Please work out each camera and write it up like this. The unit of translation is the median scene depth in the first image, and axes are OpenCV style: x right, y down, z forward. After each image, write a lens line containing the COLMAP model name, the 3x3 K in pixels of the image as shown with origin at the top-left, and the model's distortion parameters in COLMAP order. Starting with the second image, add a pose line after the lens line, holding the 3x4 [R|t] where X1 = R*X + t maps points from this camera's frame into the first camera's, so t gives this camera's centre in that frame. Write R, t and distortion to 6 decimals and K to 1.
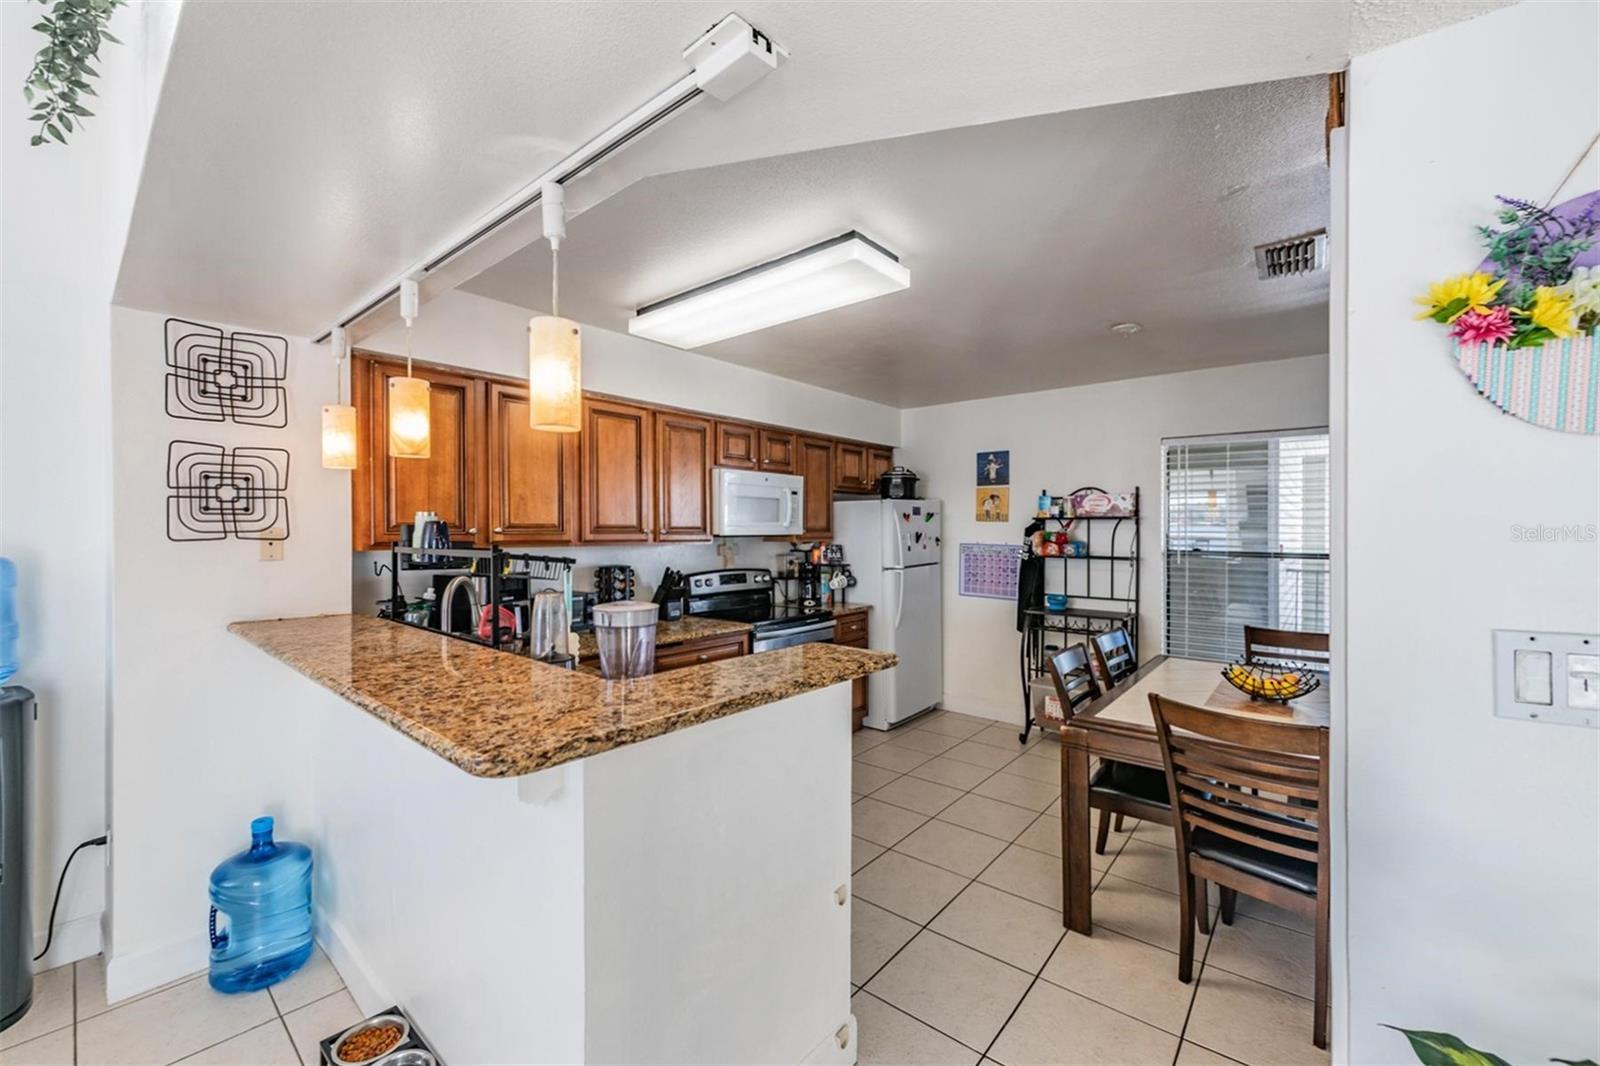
lens RADIAL K [[635.8, 0, 829.8], [0, 635.8, 506.5], [0, 0, 1]] dist [-0.010388, -0.002075]
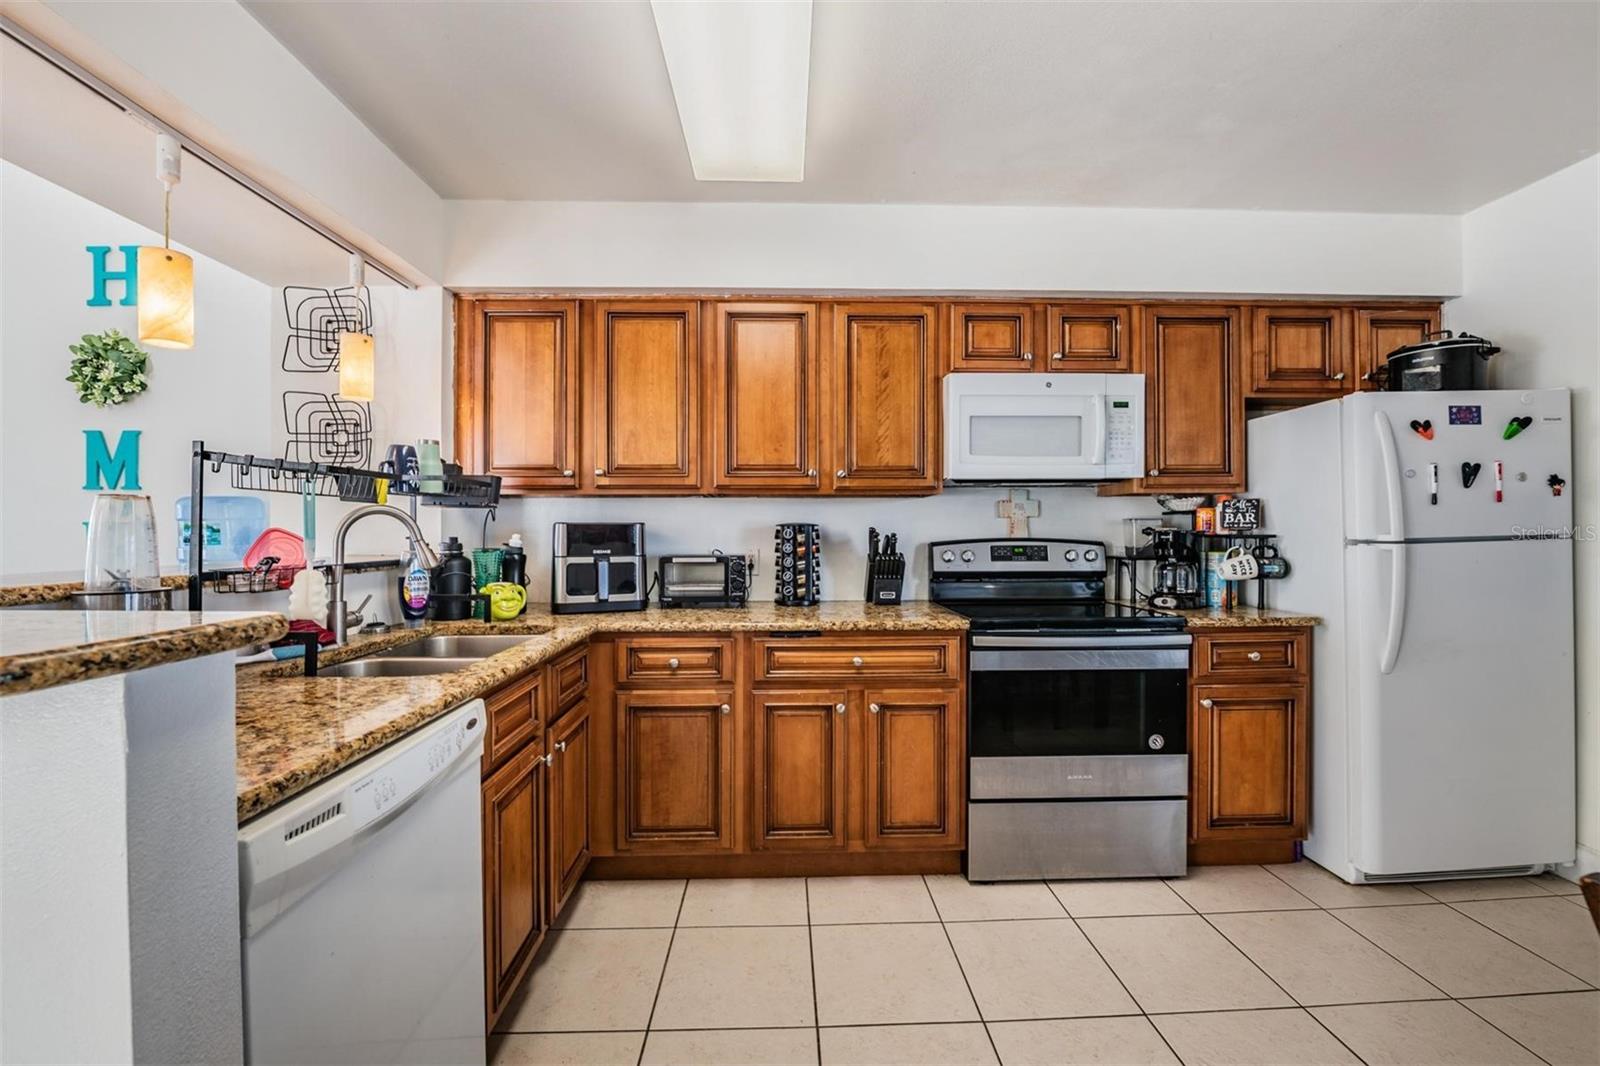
lens RADIAL K [[635.8, 0, 812.4], [0, 635.8, 529.9], [0, 0, 1]] dist [-0.010388, -0.002075]
pose [[0.645713, -0.010082, -0.763514, 0.194677], [0.036857, 0.999159, 0.017977, 0.069444], [0.762691, -0.039749, 0.645541, 0.418815]]
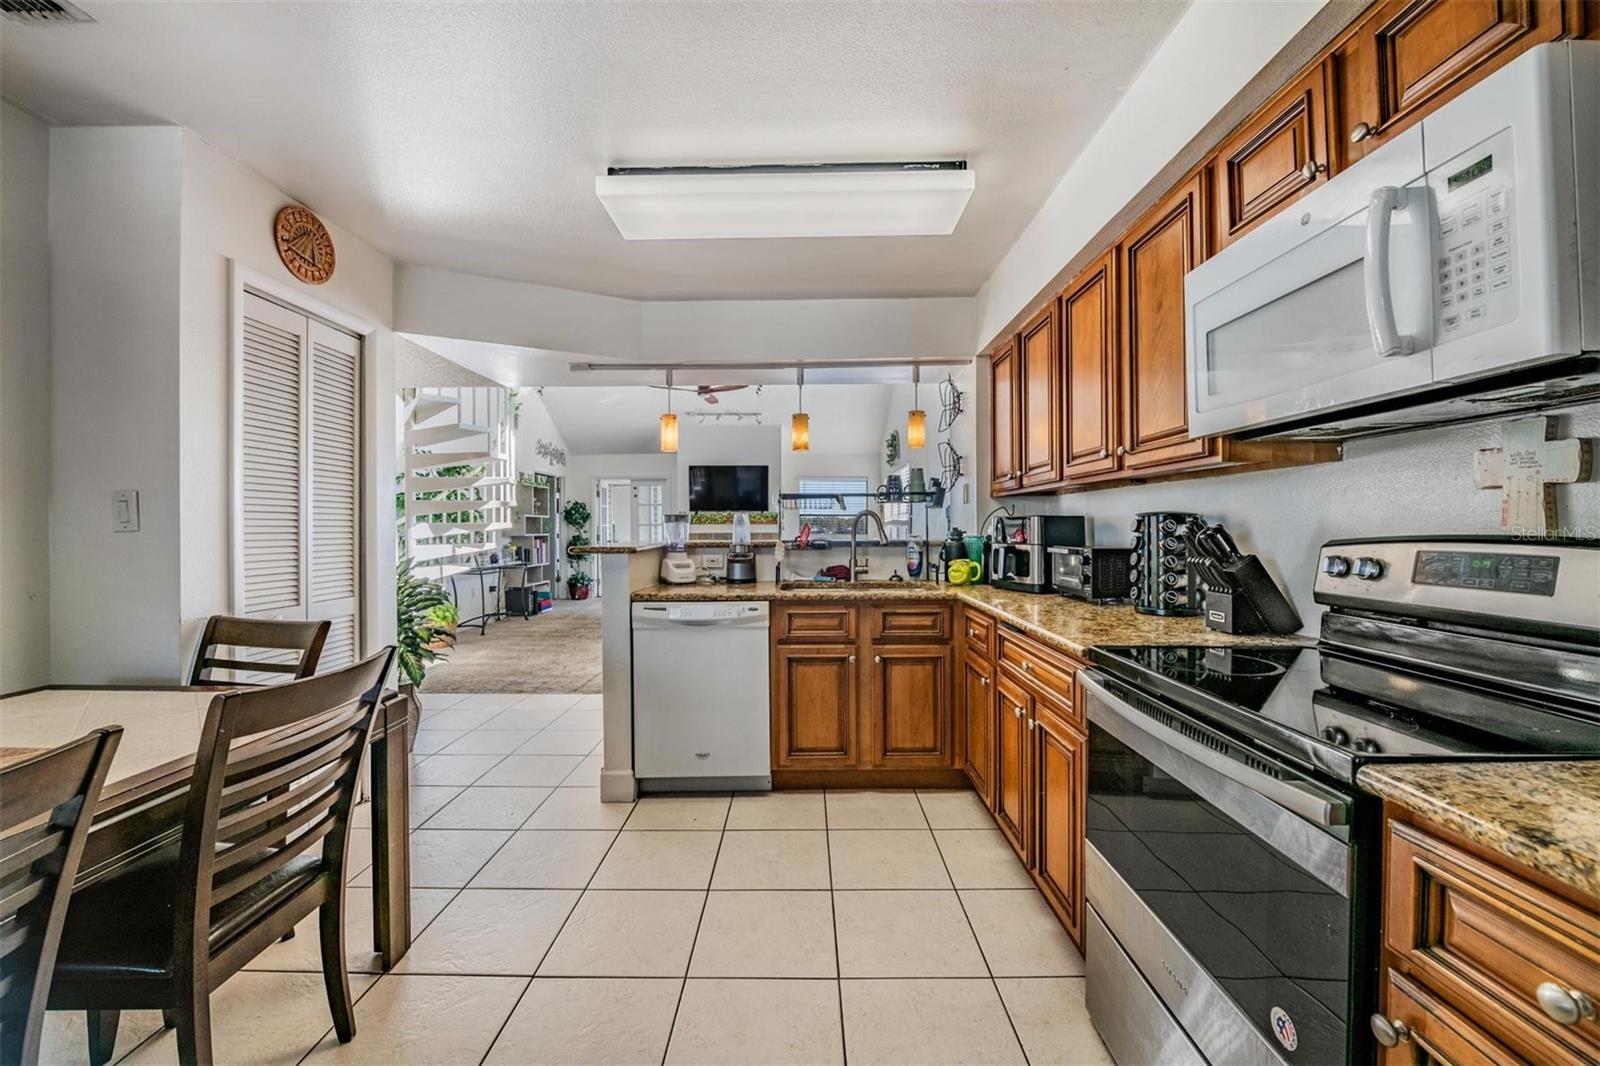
lens RADIAL K [[635.8, 0, 806.8], [0, 635.8, 527.8], [0, 0, 1]] dist [-0.010388, -0.002075]
pose [[-0.785897, 0.001865, -0.618355, 0.238272], [0.028285, 0.999057, -0.032936, 0.094209], [0.617710, -0.043375, -0.785209, 1.015684]]
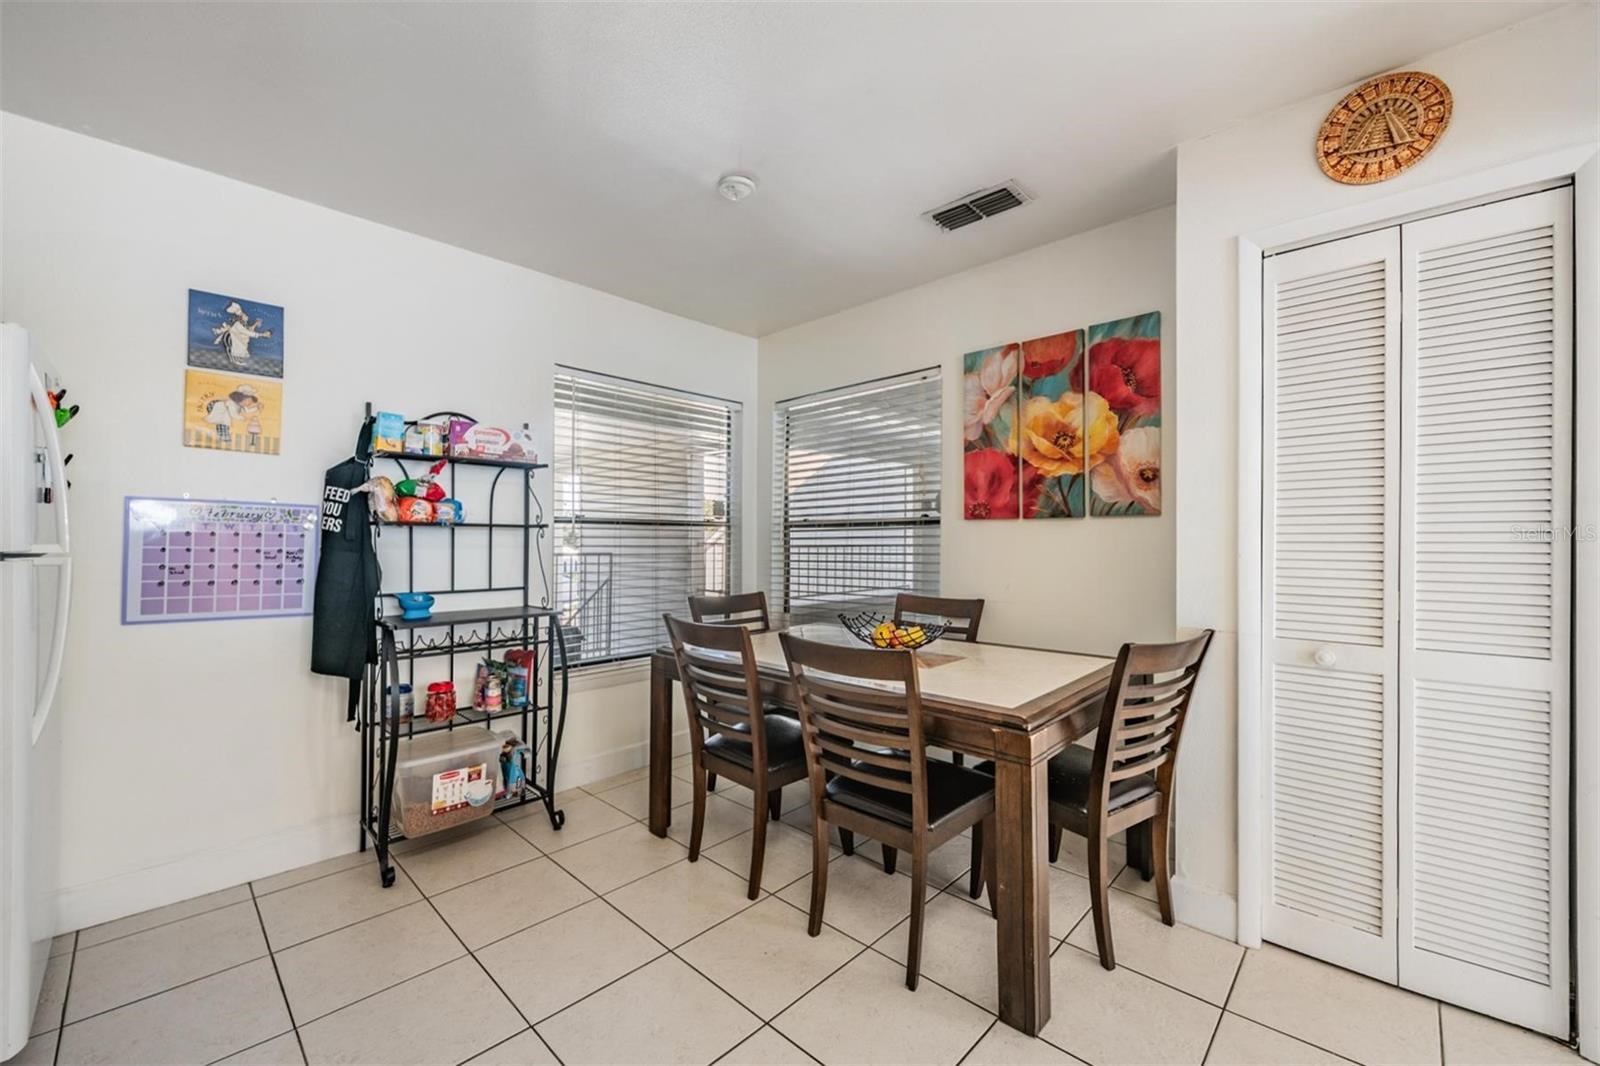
lens RADIAL K [[635.8, 0, 787.1], [0, 635.8, 528.8], [0, 0, 1]] dist [-0.010388, -0.002075]
pose [[0.113642, 0.009824, 0.993473, -0.167522], [-0.038885, 0.999229, -0.005433, 0.076465], [-0.992761, -0.038014, 0.113936, 0.637296]]
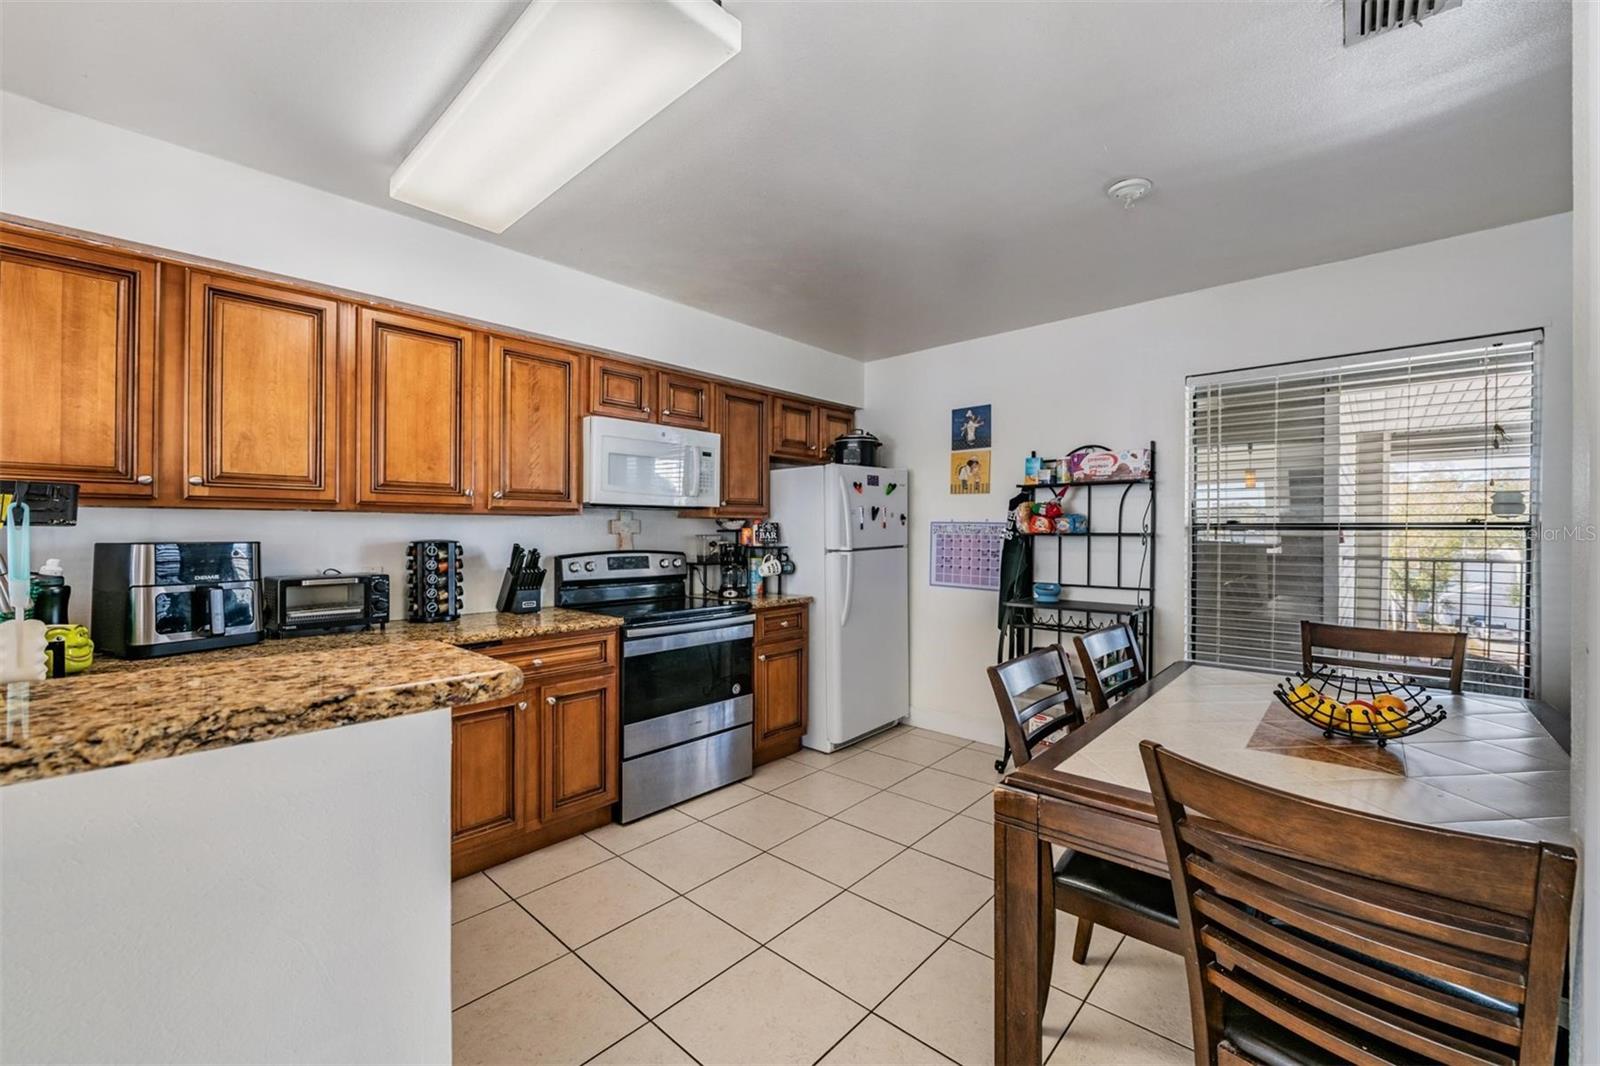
lens RADIAL K [[635.8, 0, 821.2], [0, 635.8, 524.5], [0, 0, 1]] dist [-0.010388, -0.002075]
pose [[0.998784, -0.006786, -0.048835, 0.122721], [0.008037, 0.999643, 0.025466, 0.046791], [0.048645, -0.025827, 0.998482, 0.216586]]
